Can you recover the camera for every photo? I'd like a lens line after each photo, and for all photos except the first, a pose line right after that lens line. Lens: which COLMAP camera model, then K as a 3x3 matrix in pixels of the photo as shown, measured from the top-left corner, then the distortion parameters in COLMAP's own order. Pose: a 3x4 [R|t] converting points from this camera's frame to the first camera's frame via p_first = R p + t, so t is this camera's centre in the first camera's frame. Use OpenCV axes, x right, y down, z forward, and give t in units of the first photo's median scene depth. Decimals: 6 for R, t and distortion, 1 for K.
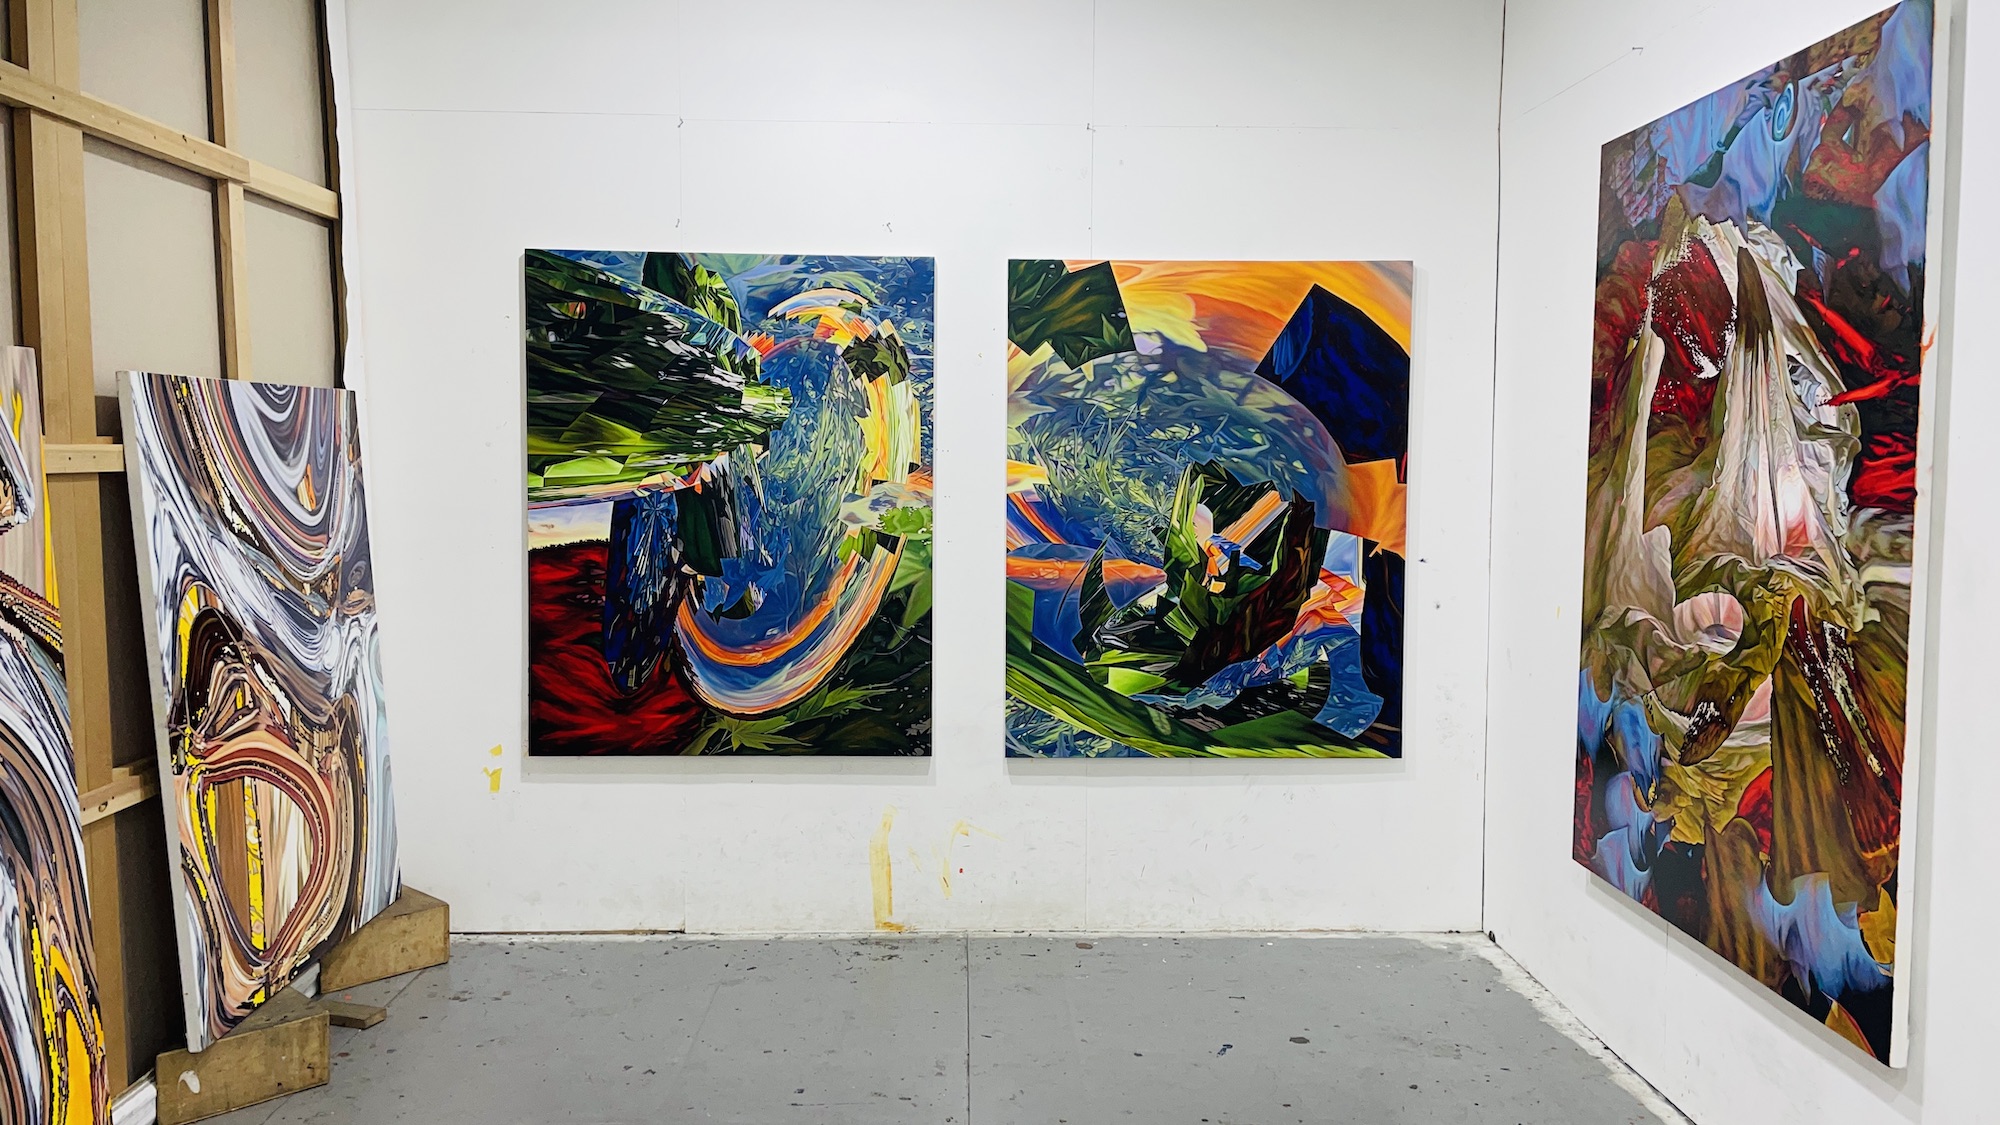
lens RADIAL K [[1480.6, 0, 1005.4], [0, 1480.6, 538.7], [0, 0, 1]] dist [0.090763, -0.115361]
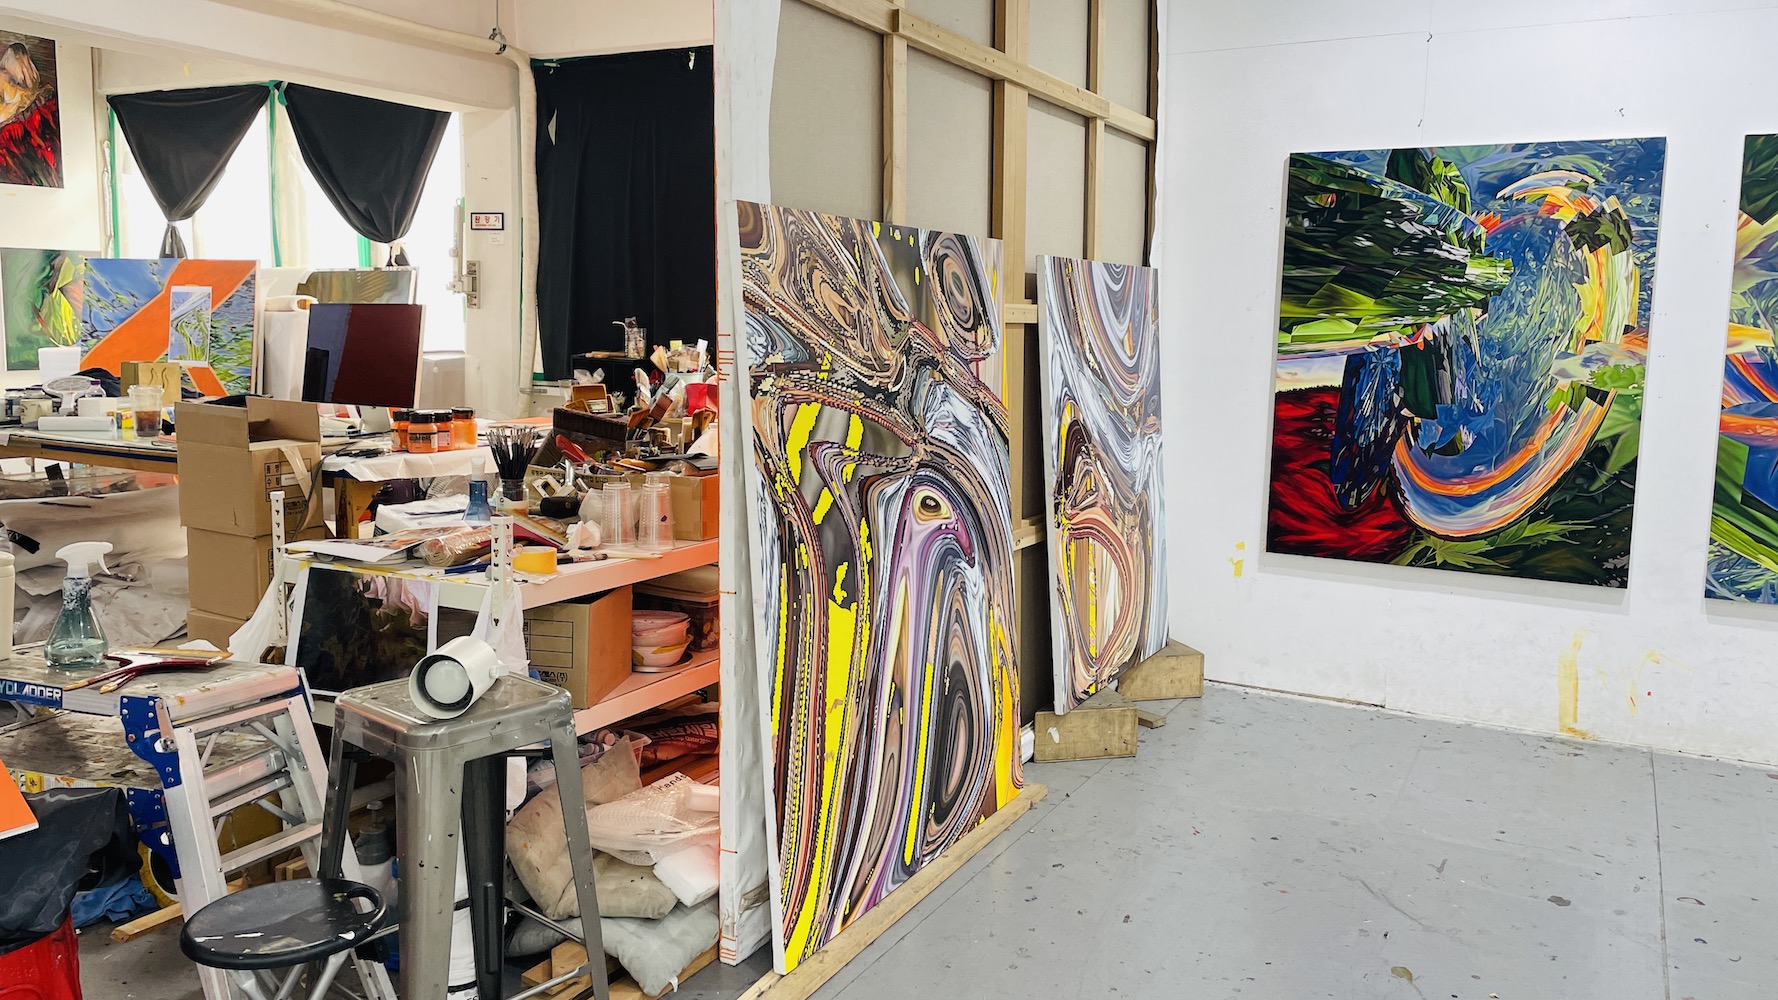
lens RADIAL K [[1316.2, 0, 893.8], [0, 1316.2, 478.8], [0, 0, 1]] dist [0.090763, -0.115361]
pose [[0.865405, 0.067605, -0.496491, -0.033329], [-0.041332, 0.997111, 0.063729, 0.022826], [0.499365, -0.034630, 0.865699, -0.149917]]
